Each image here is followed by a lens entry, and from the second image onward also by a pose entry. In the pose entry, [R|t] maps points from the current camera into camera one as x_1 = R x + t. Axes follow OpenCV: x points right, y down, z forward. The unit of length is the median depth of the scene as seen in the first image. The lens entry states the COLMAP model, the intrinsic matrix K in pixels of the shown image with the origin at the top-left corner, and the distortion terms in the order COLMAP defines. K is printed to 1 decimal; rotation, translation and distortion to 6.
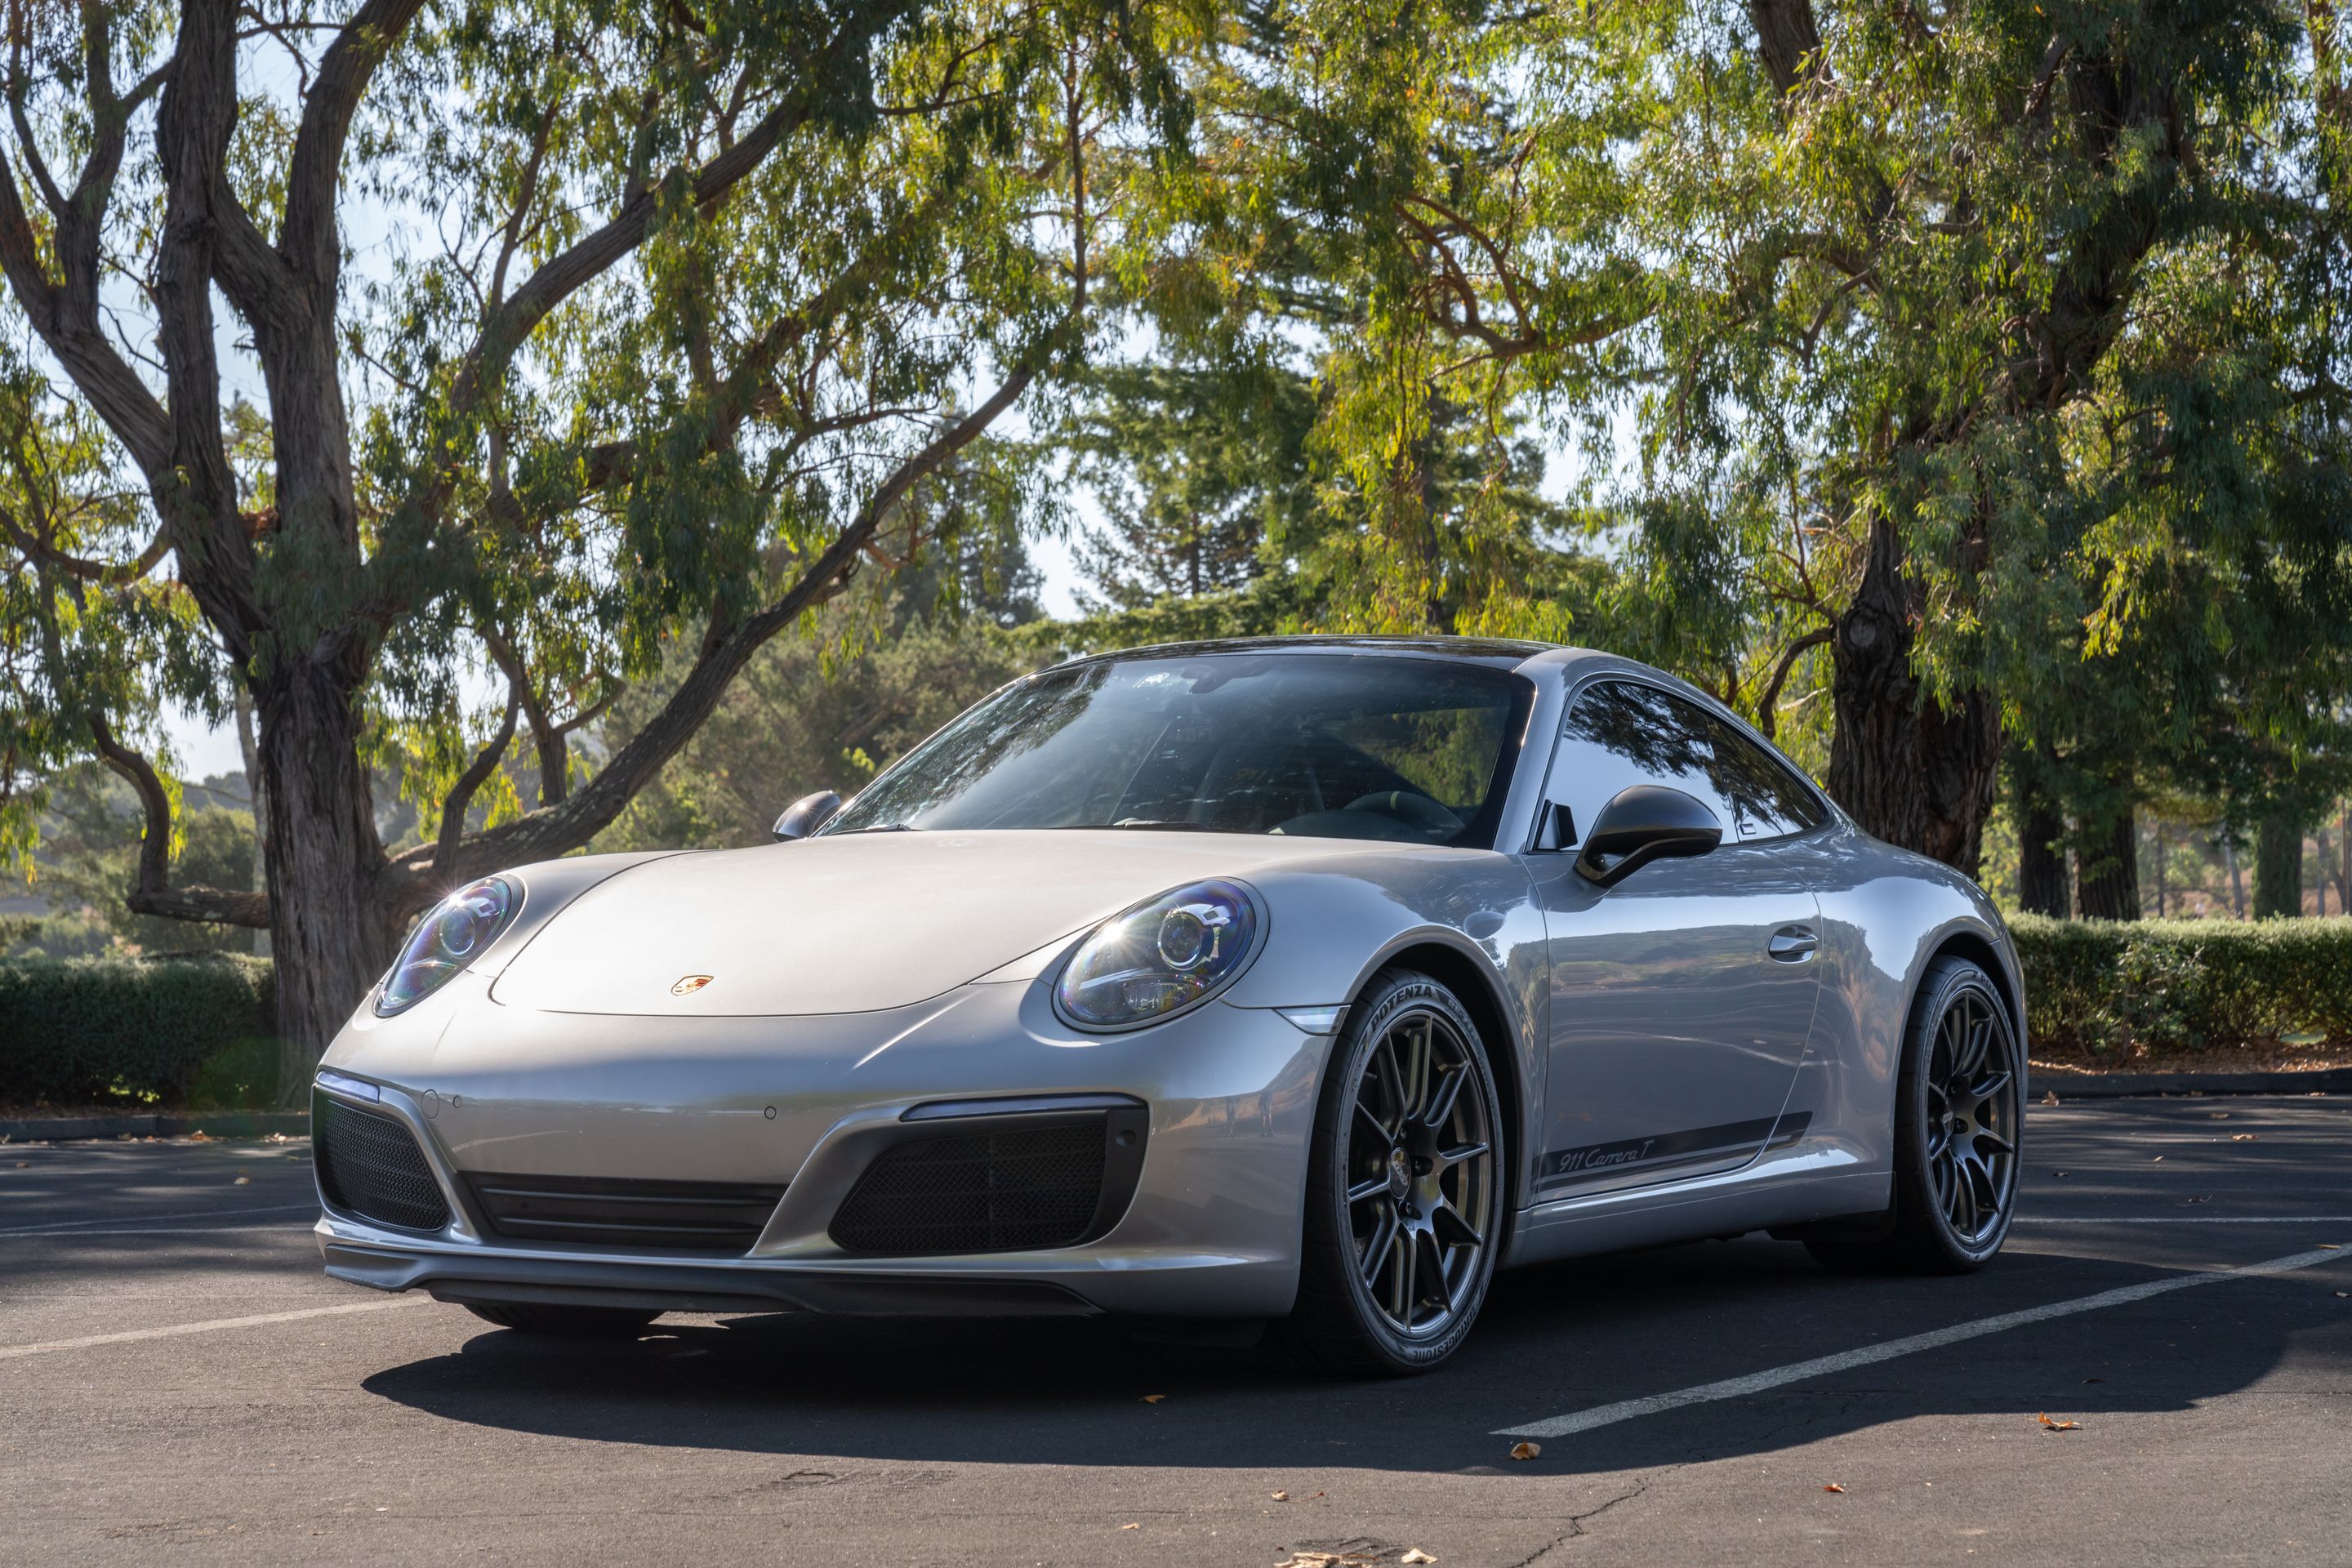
lens RADIAL K [[4767.7, 0, 1176.0], [0, 4767.7, 784.0], [0, 0, 1]] dist [0.030337, -0.073209]
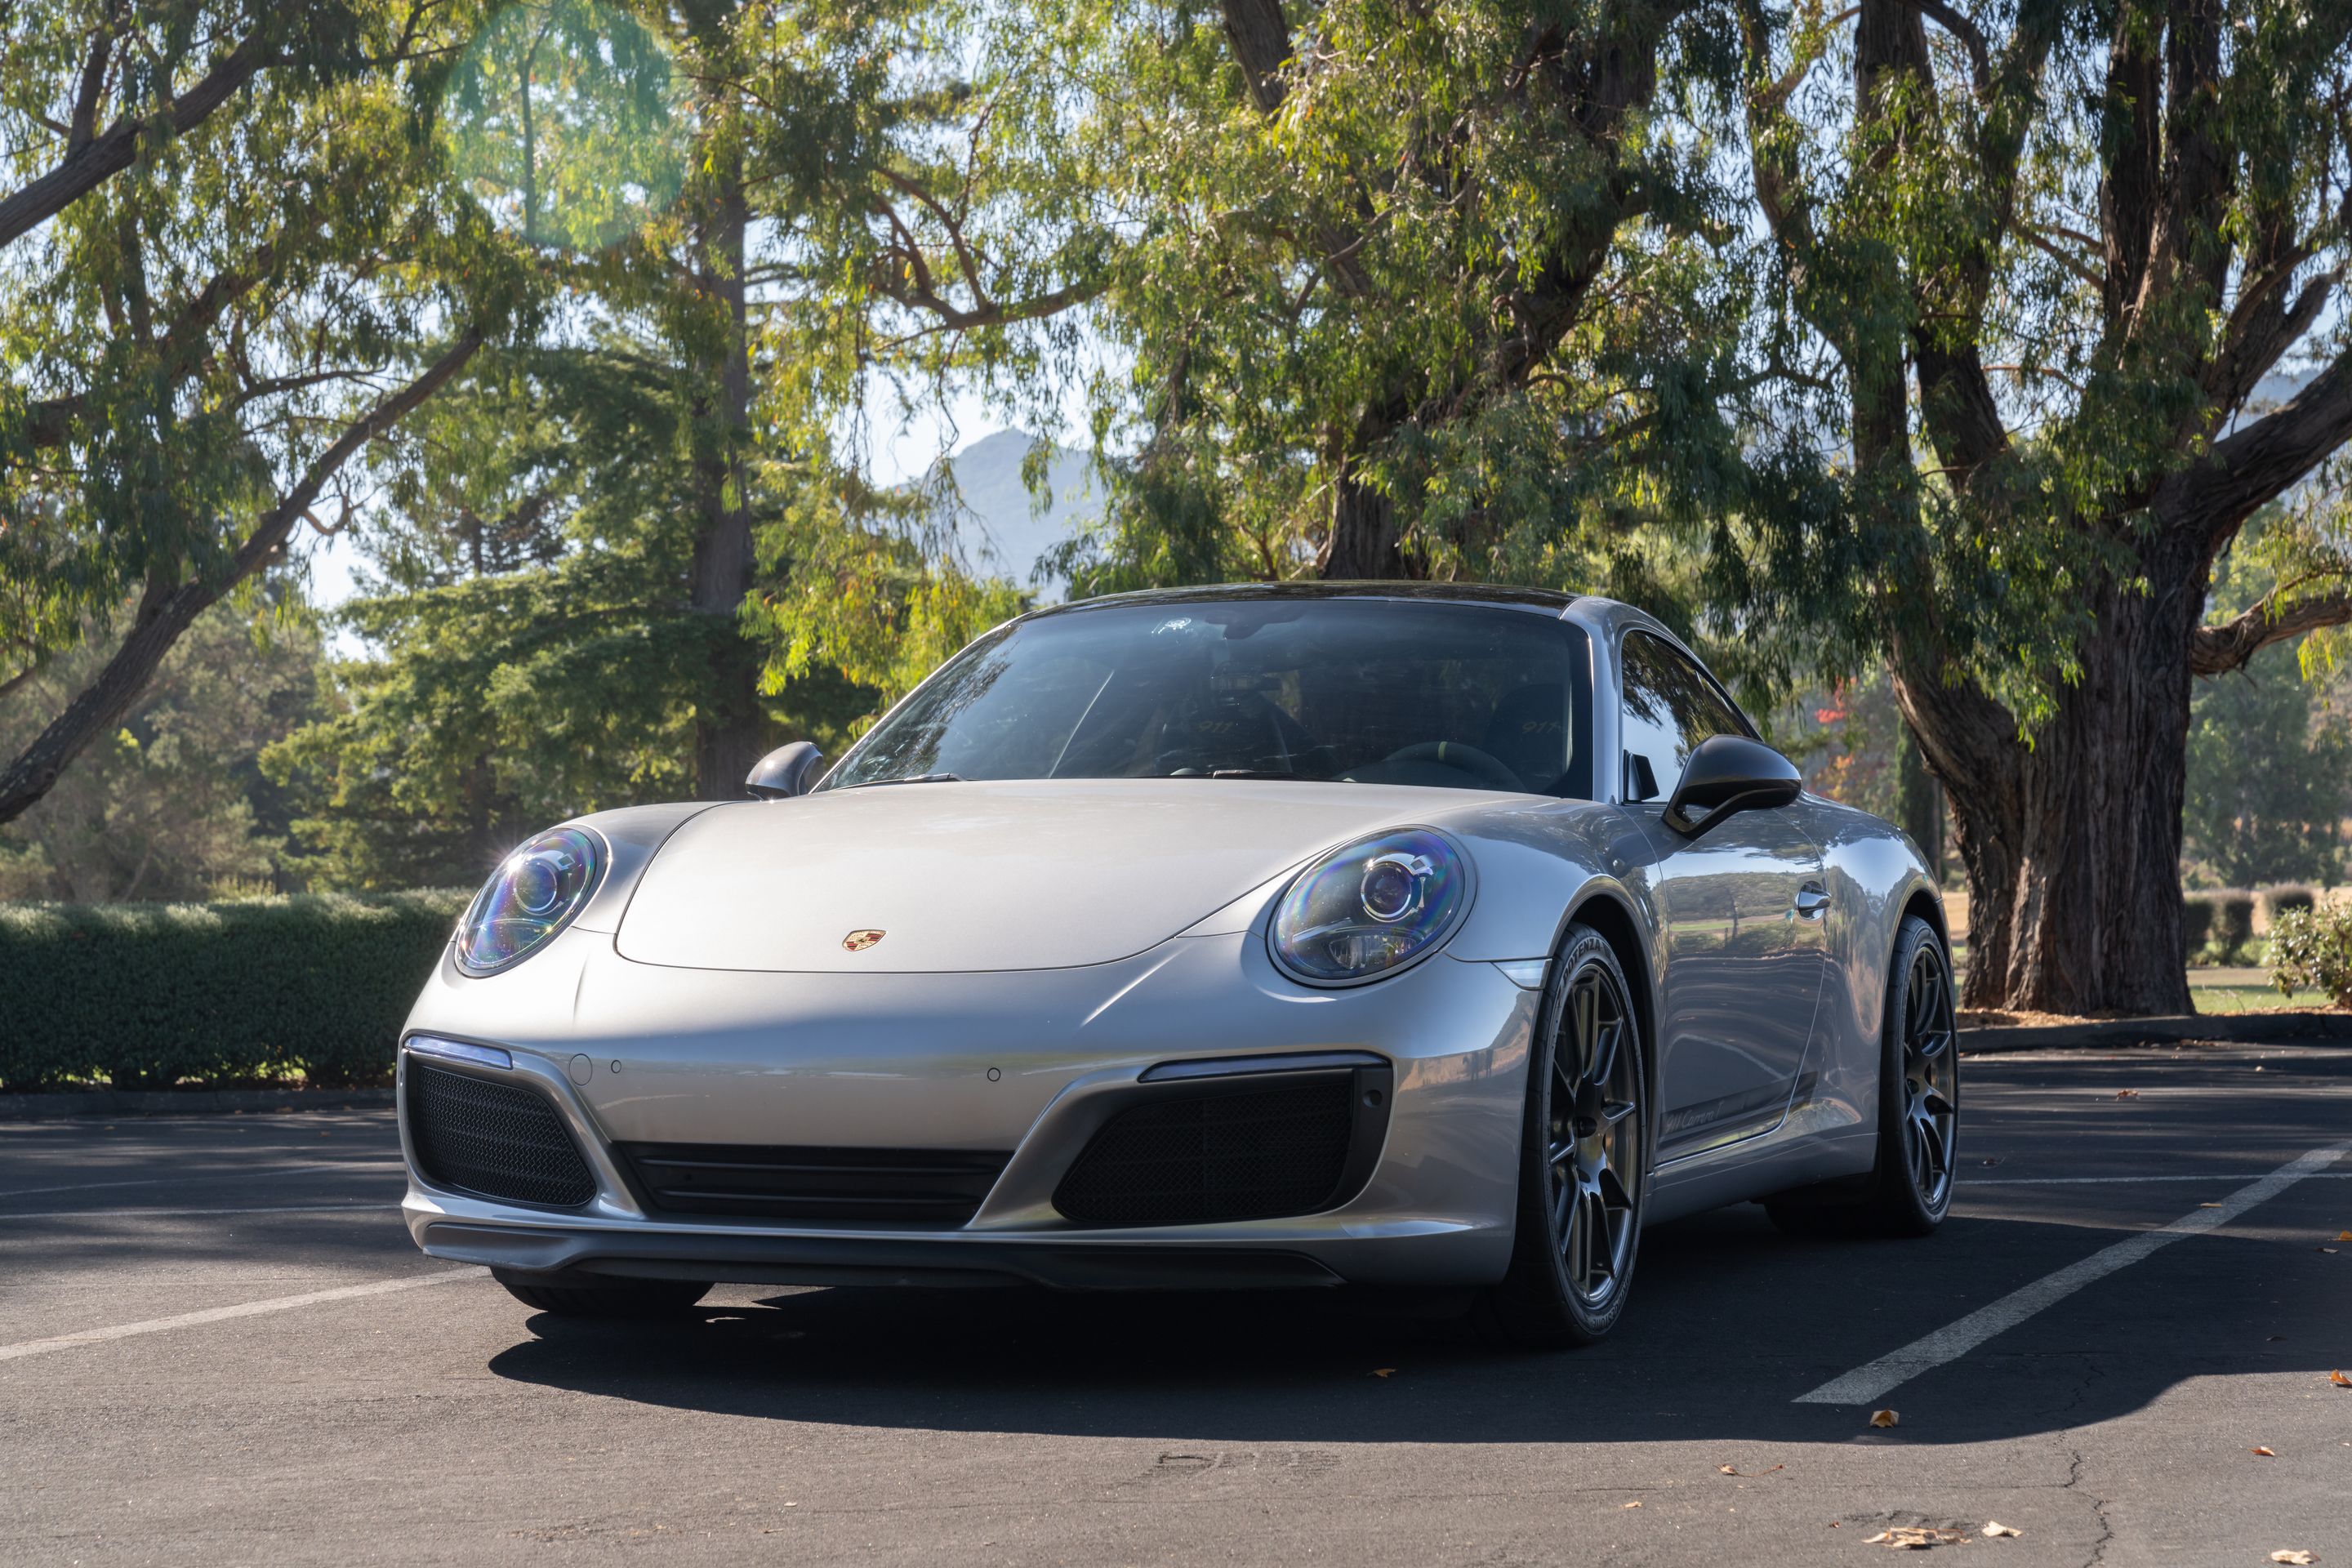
lens RADIAL K [[4767.7, 0, 1176.0], [0, 4767.7, 784.0], [0, 0, 1]] dist [0.030337, -0.073209]
pose [[0.987840, 0.001670, 0.155466, -0.167819], [-0.002166, 0.999993, 0.003021, 0.007724], [-0.155459, -0.003321, 0.987837, 0.060032]]
